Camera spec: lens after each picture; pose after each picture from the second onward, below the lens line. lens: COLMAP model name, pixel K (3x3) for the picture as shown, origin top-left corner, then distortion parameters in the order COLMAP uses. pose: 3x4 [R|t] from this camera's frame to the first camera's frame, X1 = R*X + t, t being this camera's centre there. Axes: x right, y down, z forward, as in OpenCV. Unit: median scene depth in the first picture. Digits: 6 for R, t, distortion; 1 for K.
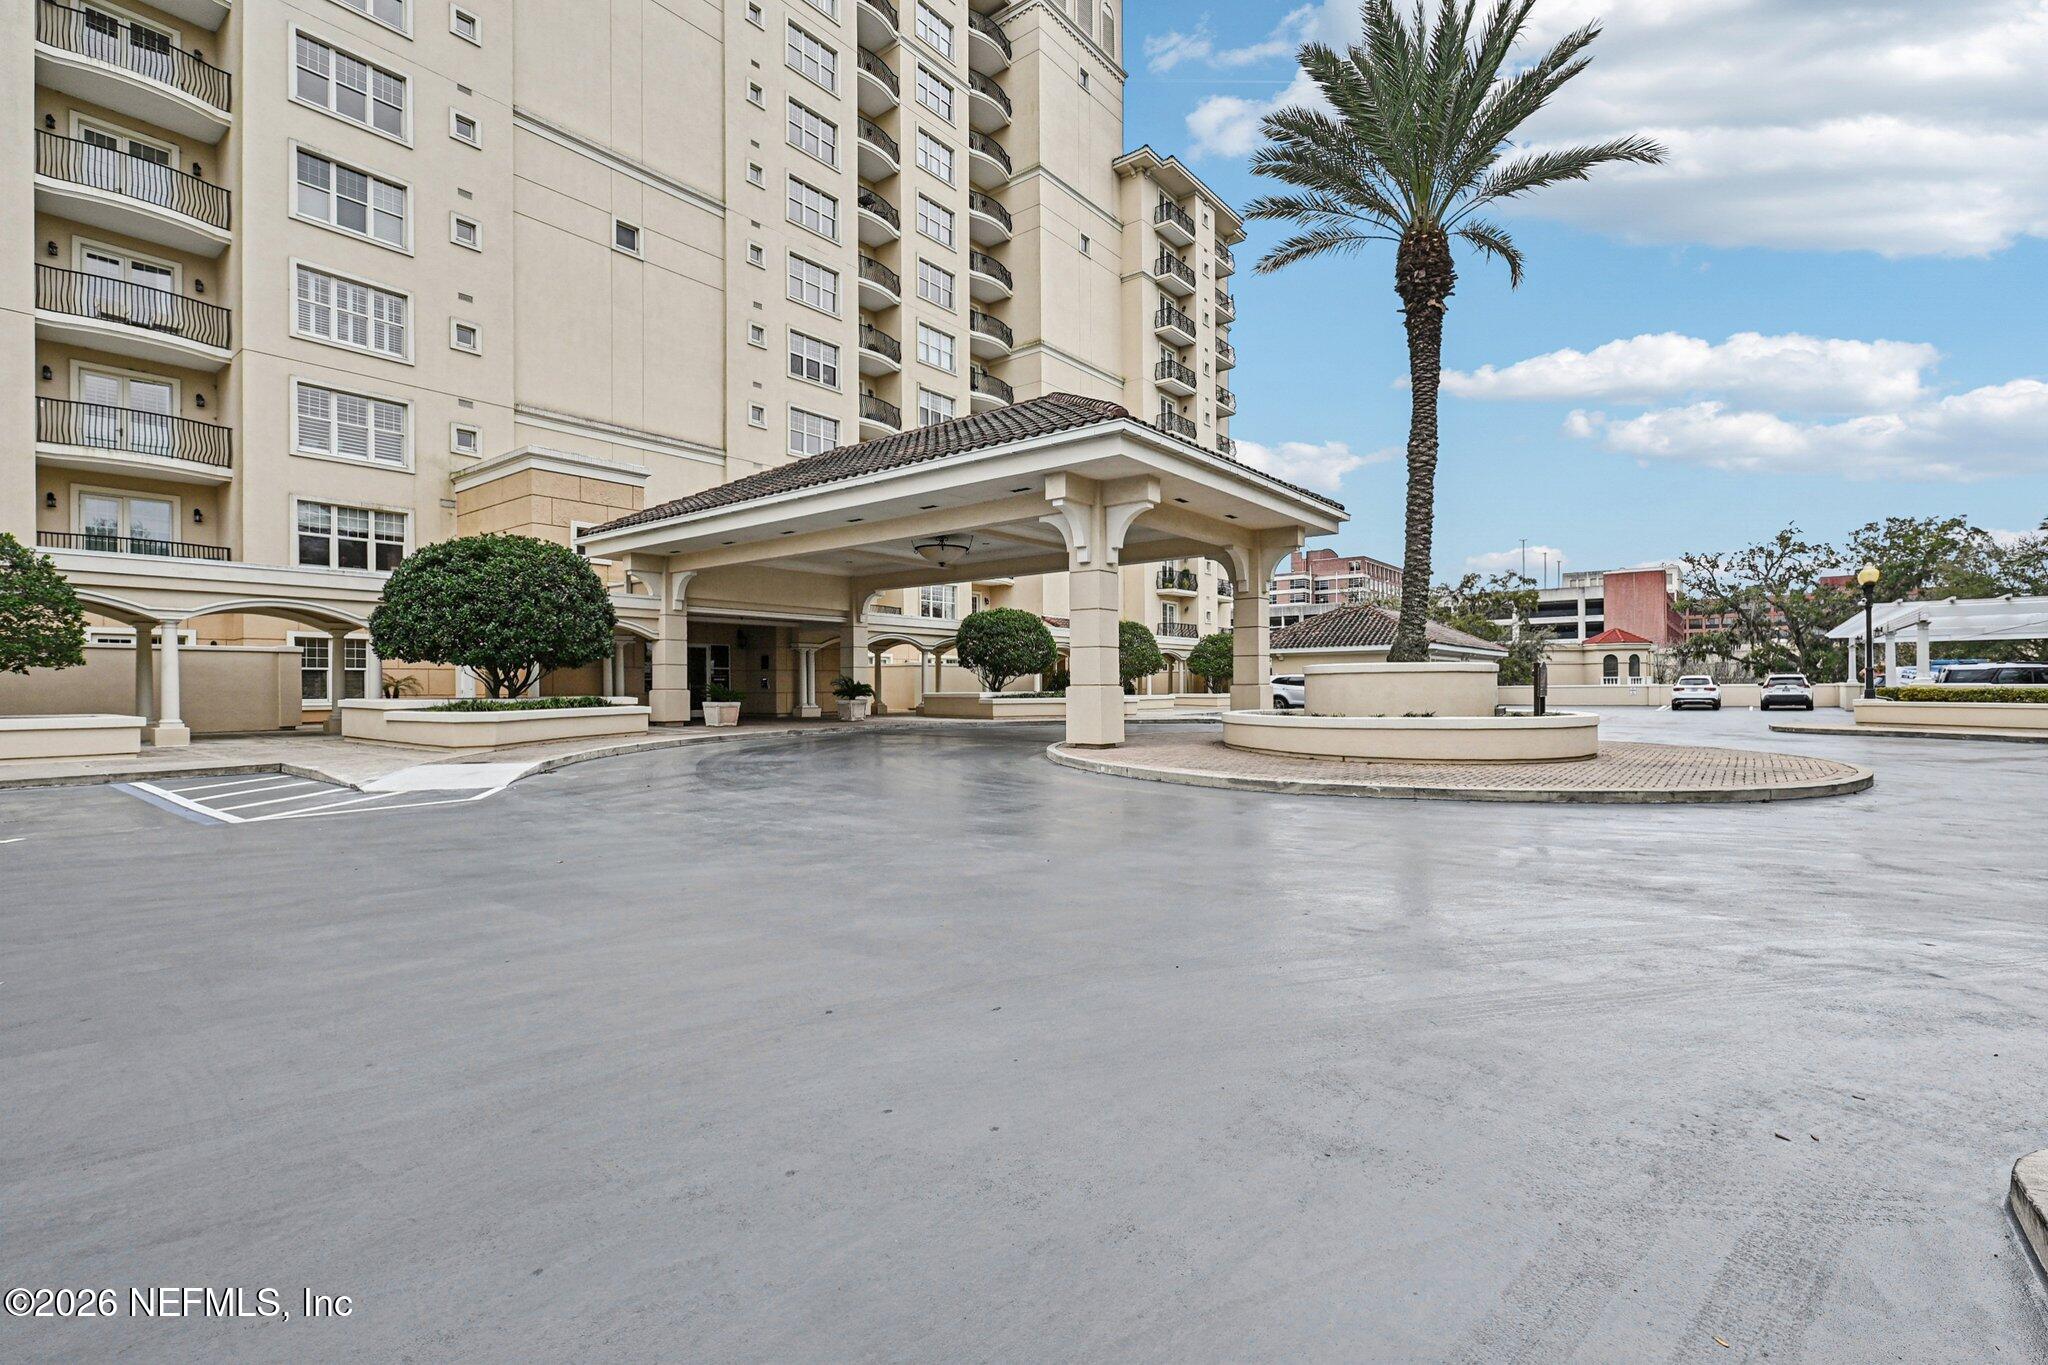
lens RADIAL K [[927.7, 0, 1022.2], [0, 927.7, 683.6], [0, 0, 1]] dist [-0.000779, 0.000084]
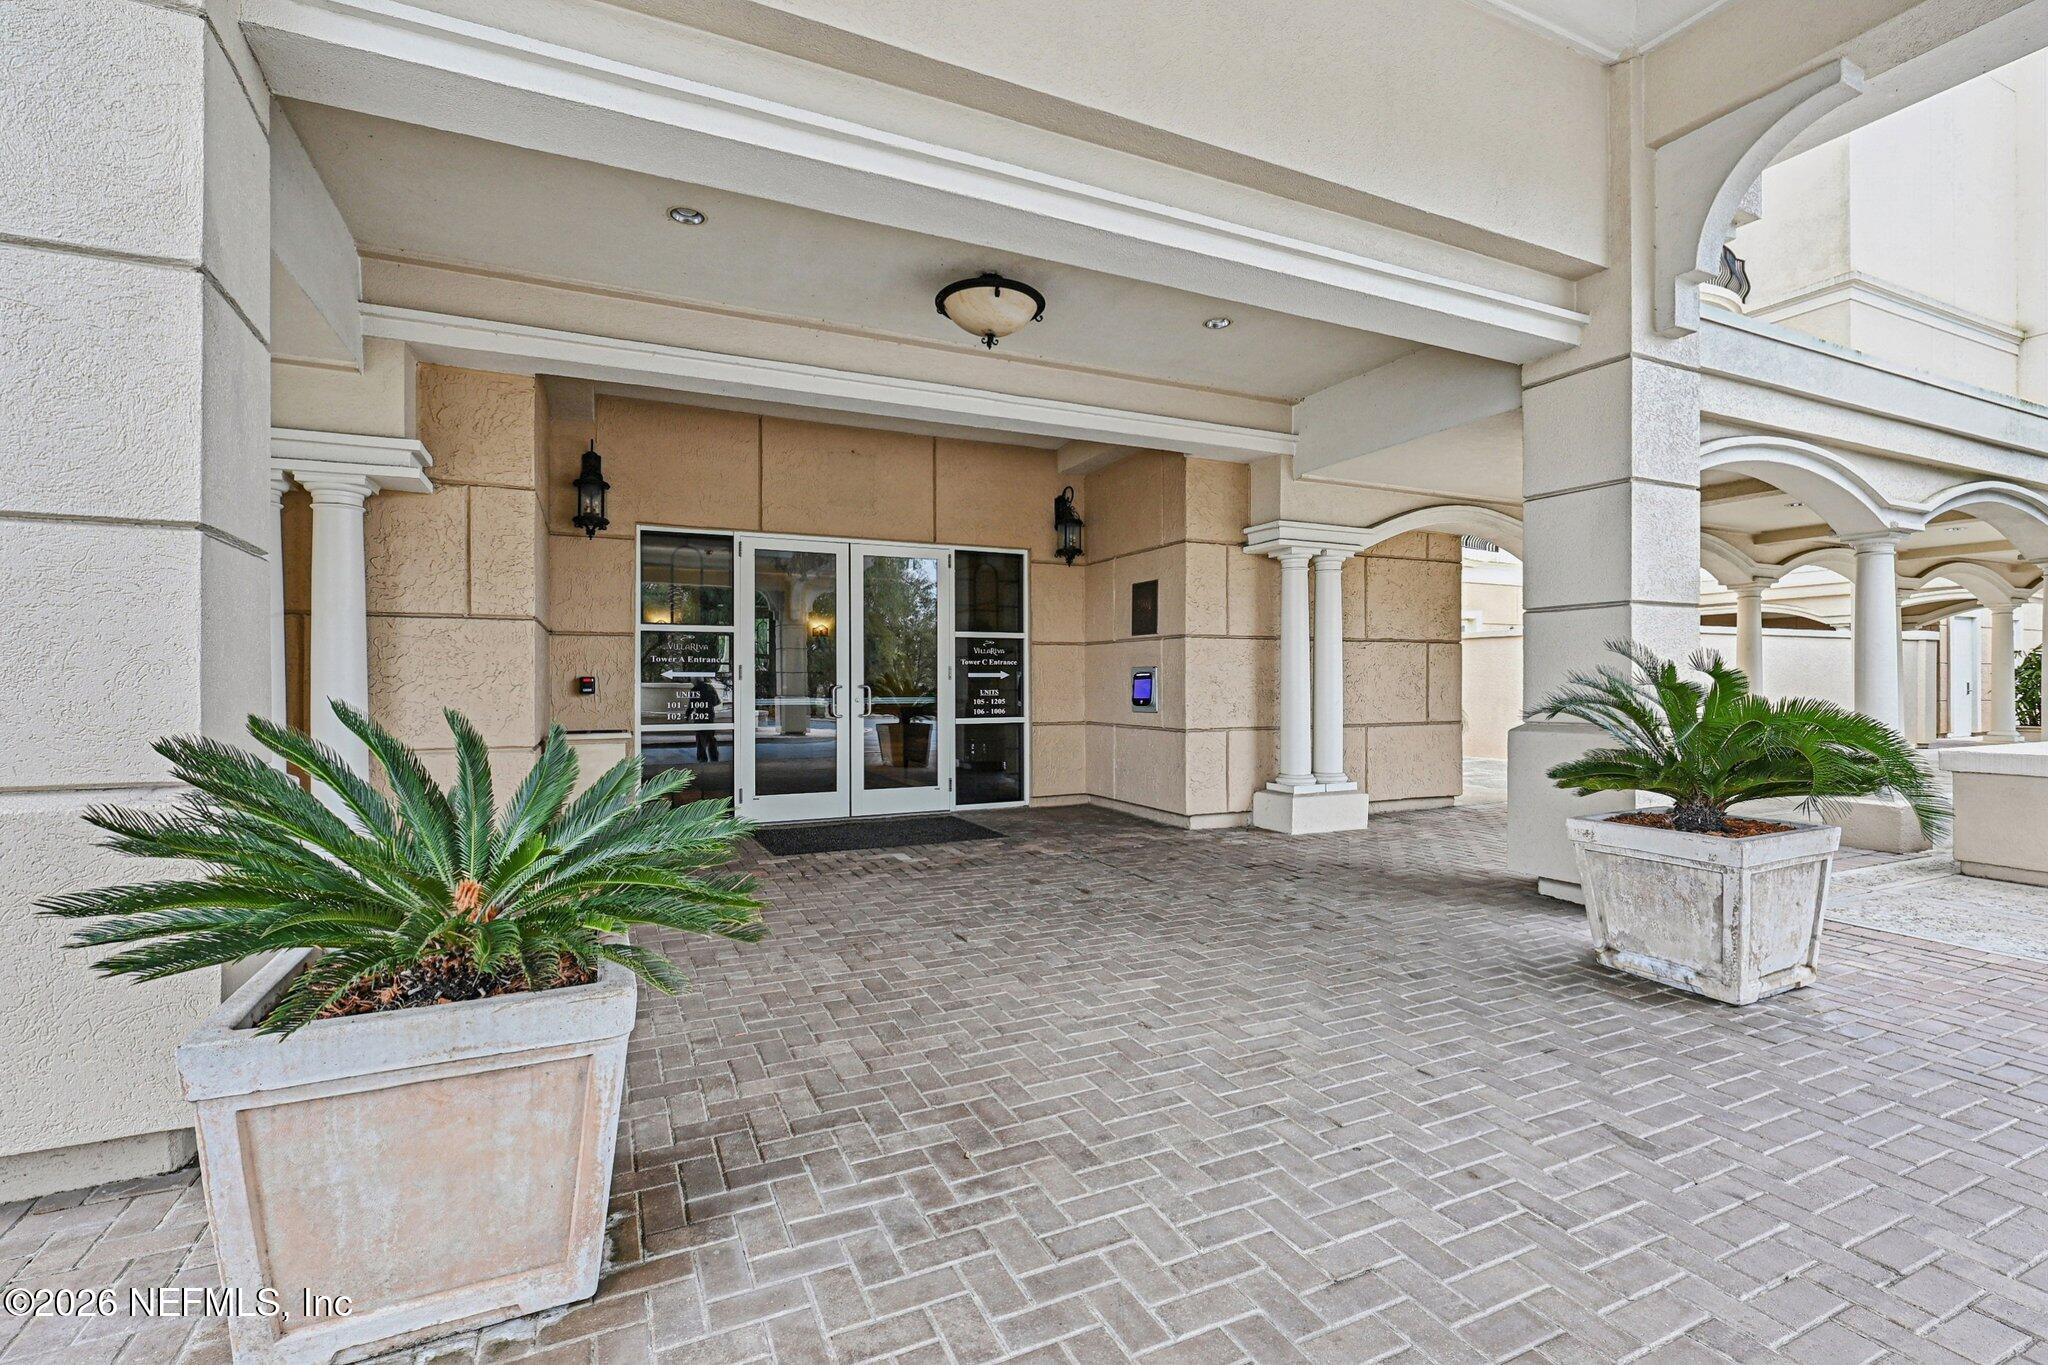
lens RADIAL K [[927.7, 0, 1025.6], [0, 927.7, 681.8], [0, 0, 1]] dist [-0.000779, 0.000084]
pose [[0.899758, 0.003136, -0.436377, -0.195453], [-0.002015, 0.999993, 0.003031, -0.003561], [0.436384, -0.001848, 0.899759, 0.755836]]
